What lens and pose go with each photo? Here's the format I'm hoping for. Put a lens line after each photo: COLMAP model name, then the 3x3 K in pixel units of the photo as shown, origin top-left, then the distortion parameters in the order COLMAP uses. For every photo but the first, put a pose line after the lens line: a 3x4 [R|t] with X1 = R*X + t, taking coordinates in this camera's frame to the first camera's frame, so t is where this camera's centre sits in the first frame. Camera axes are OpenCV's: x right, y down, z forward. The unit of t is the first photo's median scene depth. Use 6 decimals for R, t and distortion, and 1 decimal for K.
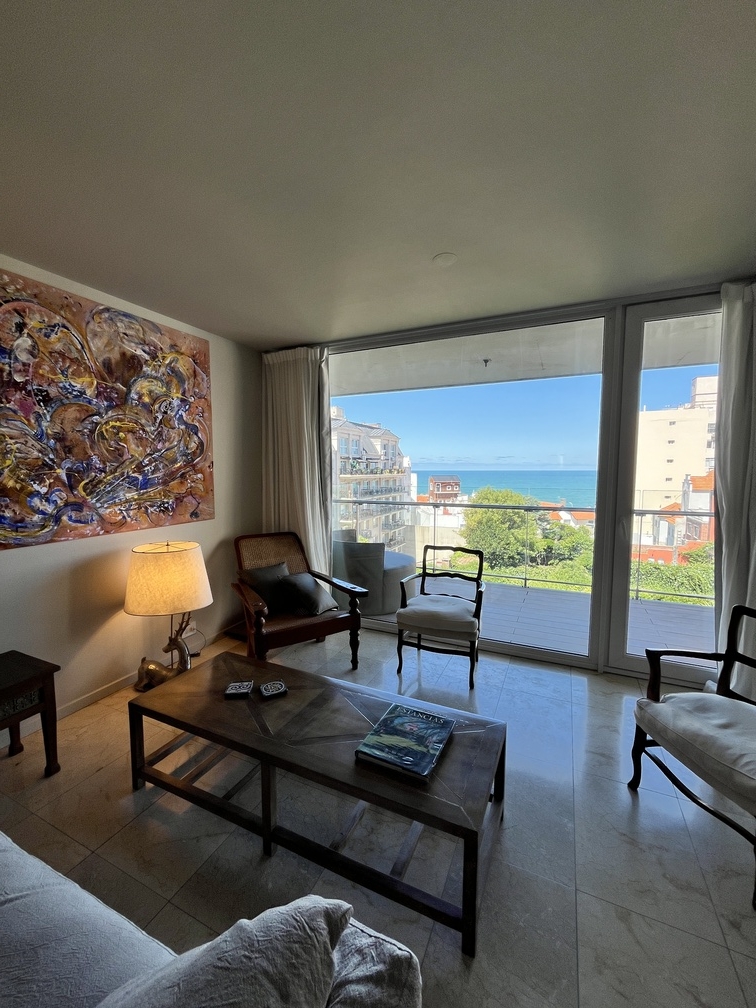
lens RADIAL K [[408.0, 0, 375.2], [0, 408.0, 505.1], [0, 0, 1]] dist [-0.000642, -0.000177]
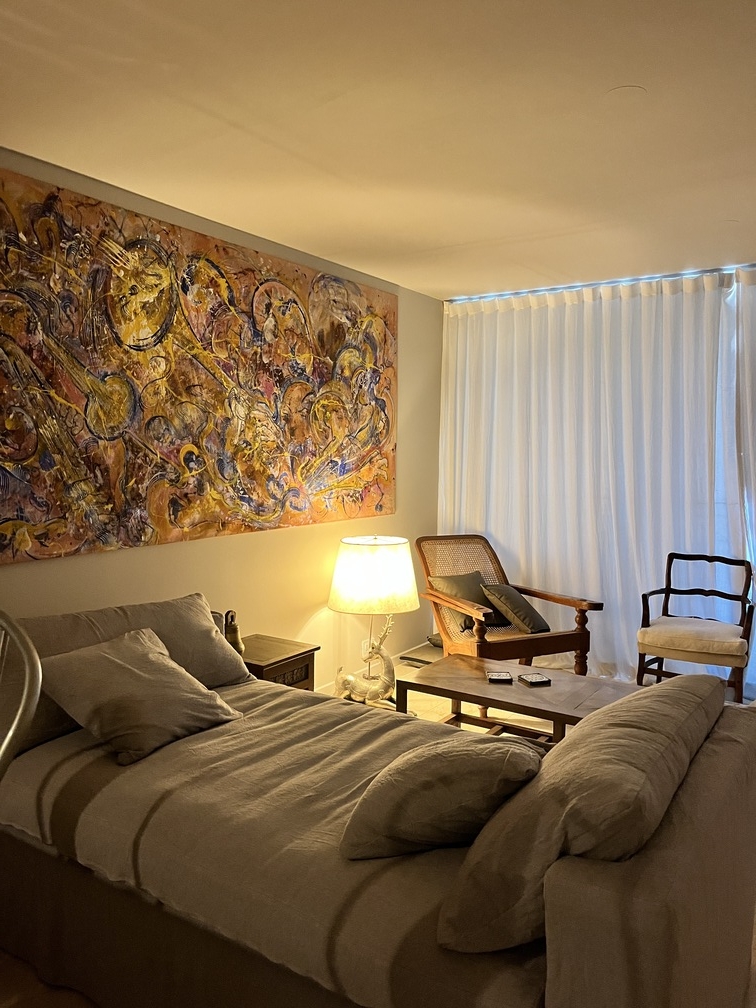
lens RADIAL K [[755.0, 0, 372.1], [0, 755.0, 517.7], [0, 0, 1]] dist [0.009922, -0.006901]
pose [[0.988514, 0.022196, -0.149491, -0.254561], [-0.022456, 0.999748, -0.000050, 0.049234], [0.149453, 0.003407, 0.988763, -0.579907]]
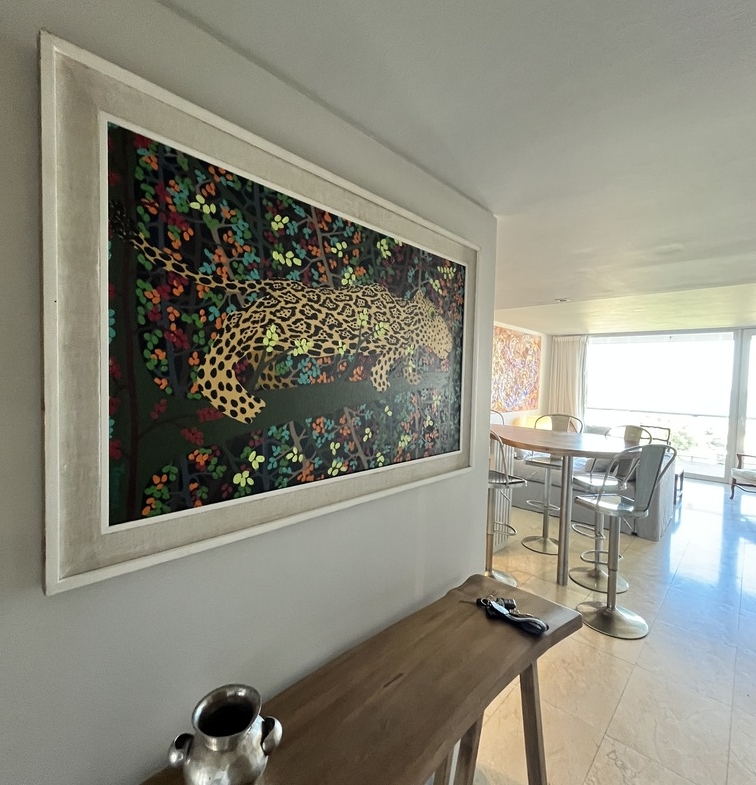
lens RADIAL K [[406.7, 0, 382.1], [0, 406.7, 395.3], [0, 0, 1]] dist [0.000117, 0.001053]
pose [[0.953619, 0.037230, -0.298704, -0.654059], [-0.052345, 0.997713, -0.042760, 0.120195], [0.296429, 0.056413, 0.953387, -1.809484]]
